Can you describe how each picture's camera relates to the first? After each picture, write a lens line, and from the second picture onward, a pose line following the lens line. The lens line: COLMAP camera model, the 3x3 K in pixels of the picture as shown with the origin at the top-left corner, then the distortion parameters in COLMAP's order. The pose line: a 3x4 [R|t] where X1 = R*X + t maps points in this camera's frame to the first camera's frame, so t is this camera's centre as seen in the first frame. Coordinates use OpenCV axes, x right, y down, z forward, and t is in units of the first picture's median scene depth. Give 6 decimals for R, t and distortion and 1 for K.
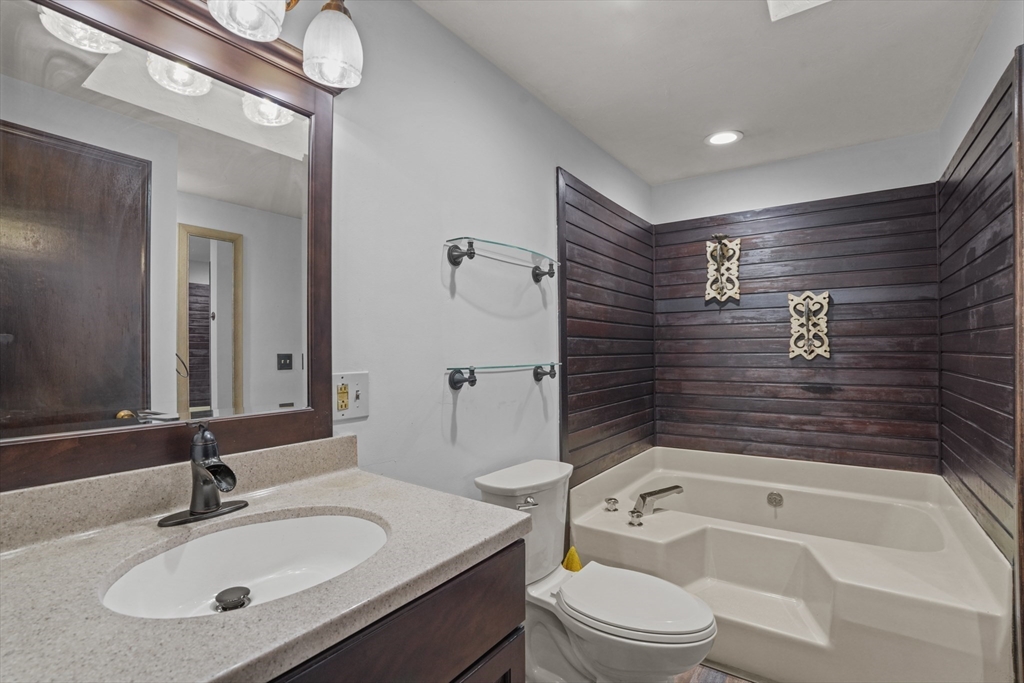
lens RADIAL K [[474.6, 0, 519.6], [0, 474.6, 346.7], [0, 0, 1]] dist [-0.046829, 0.009816]
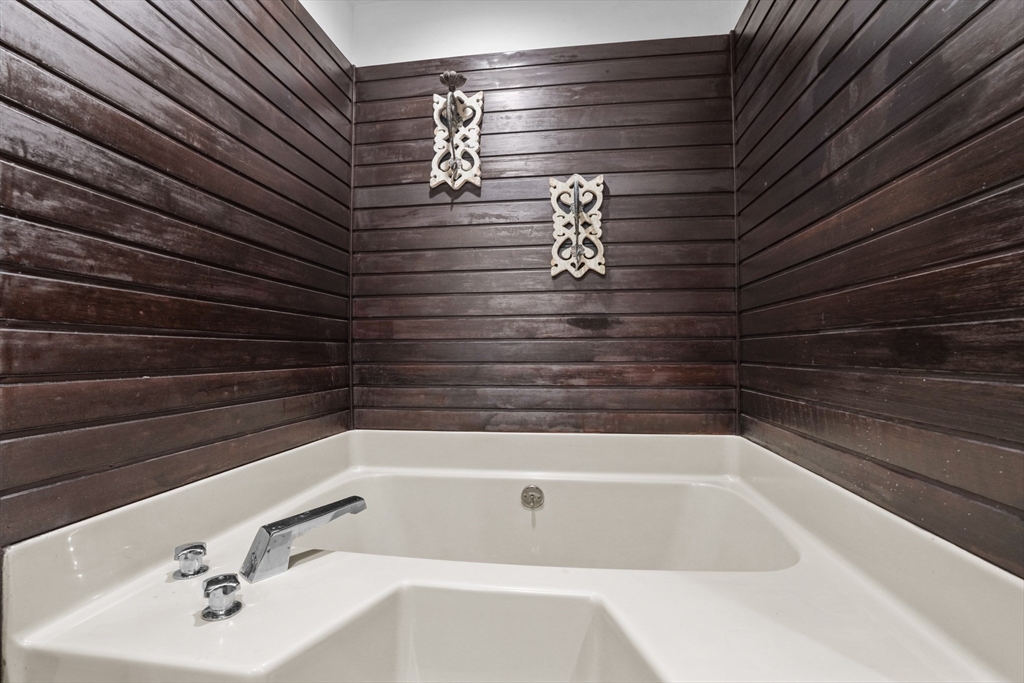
lens RADIAL K [[474.6, 0, 508.9], [0, 474.6, 342.6], [0, 0, 1]] dist [-0.046829, 0.009816]
pose [[0.892883, 0.009096, 0.450196, 0.231153], [-0.001894, 0.999863, -0.016446, 0.129378], [-0.450284, 0.013832, 0.892778, 0.443704]]
